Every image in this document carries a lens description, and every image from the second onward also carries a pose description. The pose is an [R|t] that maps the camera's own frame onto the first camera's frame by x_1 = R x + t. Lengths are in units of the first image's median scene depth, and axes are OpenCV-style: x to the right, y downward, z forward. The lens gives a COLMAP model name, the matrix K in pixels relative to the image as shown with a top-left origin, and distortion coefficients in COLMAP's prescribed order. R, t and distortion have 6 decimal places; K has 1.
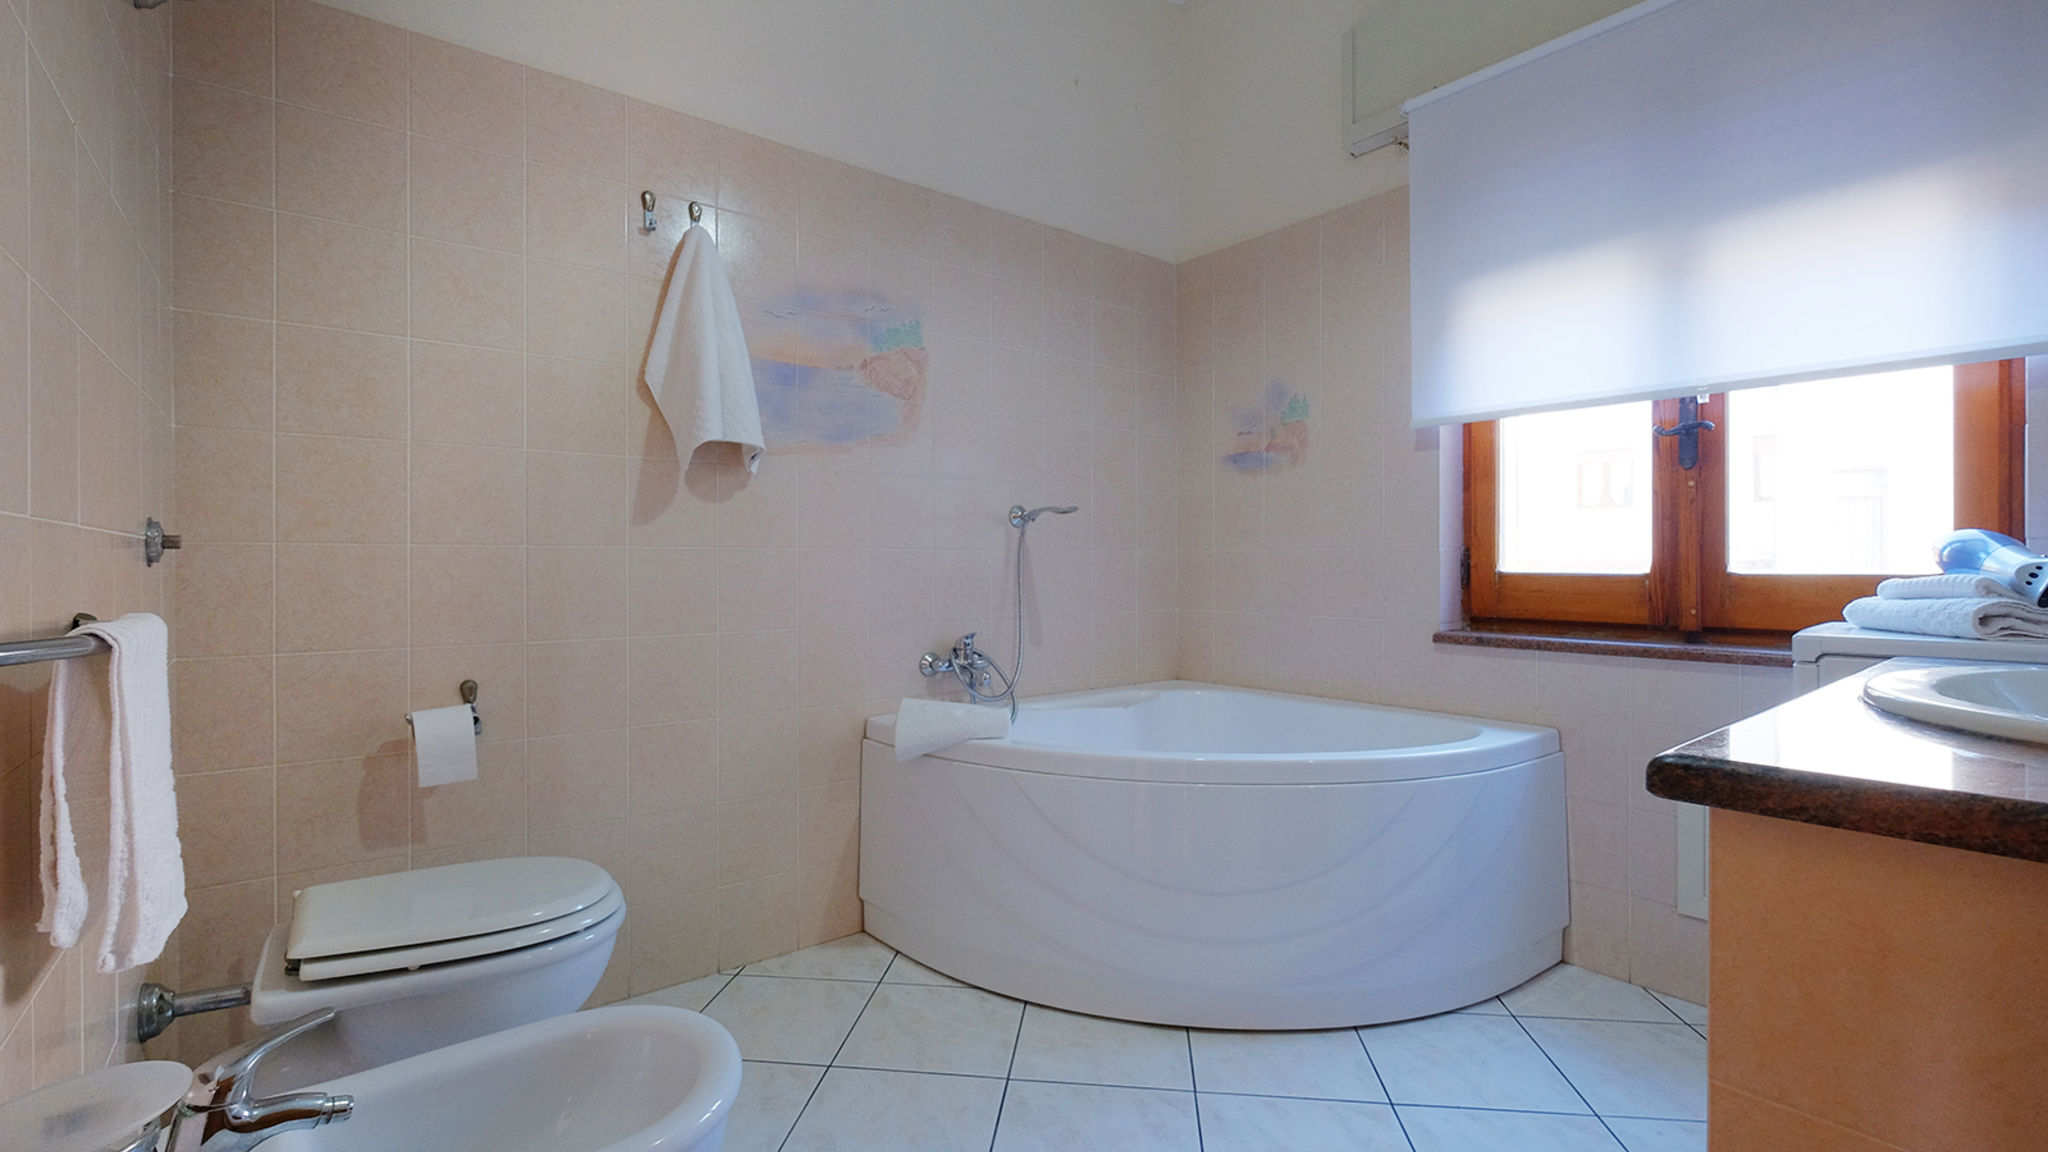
lens RADIAL K [[894.4, 0, 1026.1], [0, 894.4, 567.3], [0, 0, 1]] dist [-0.003138, -0.000053]
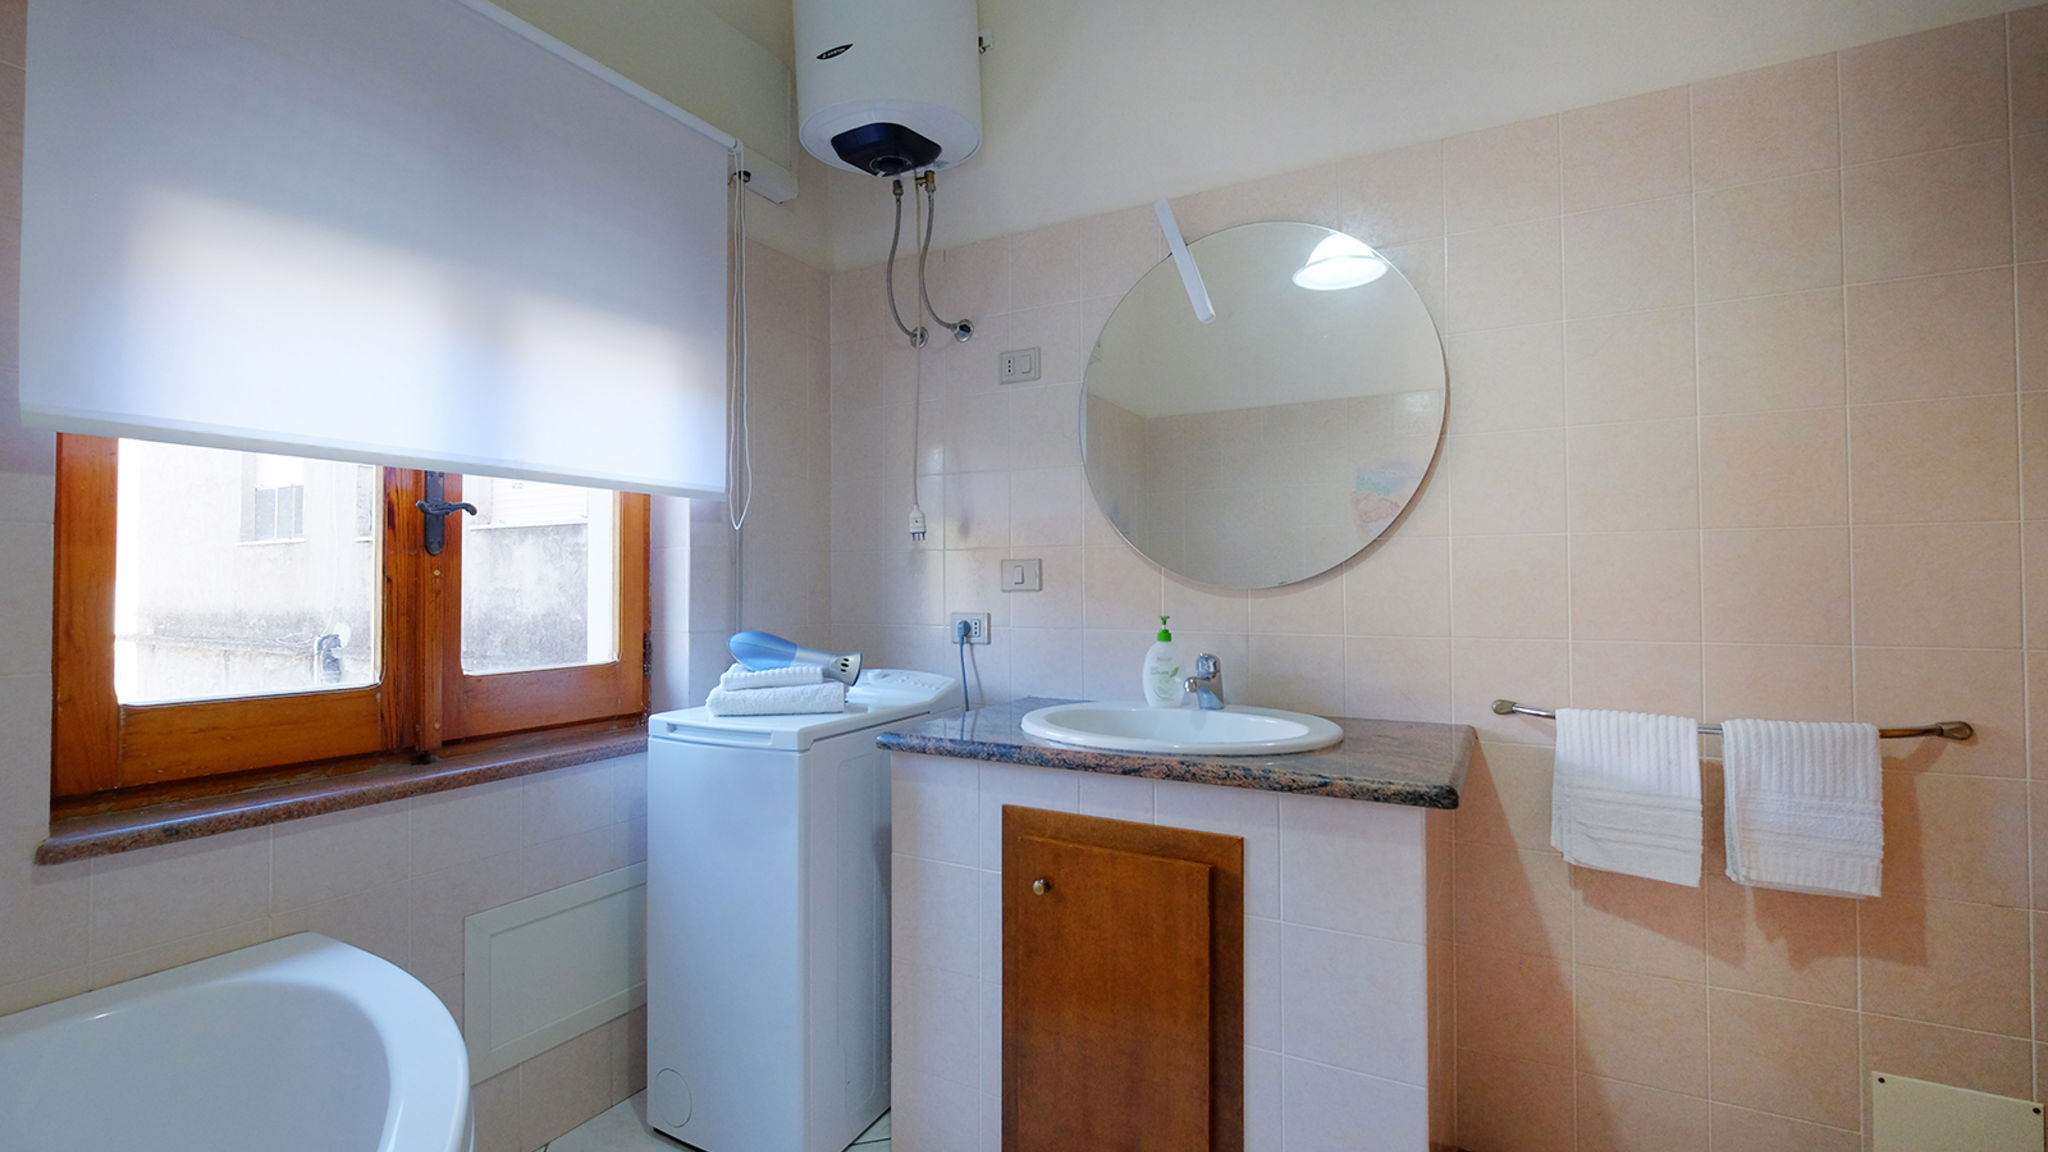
lens RADIAL K [[894.4, 0, 1026.1], [0, 894.4, 567.3], [0, 0, 1]] dist [-0.003138, -0.000053]
pose [[-0.372368, 0.024481, 0.927762, -0.235234], [0.011184, 0.999698, -0.021891, -0.071943], [-0.928018, 0.002224, -0.372529, 0.769798]]
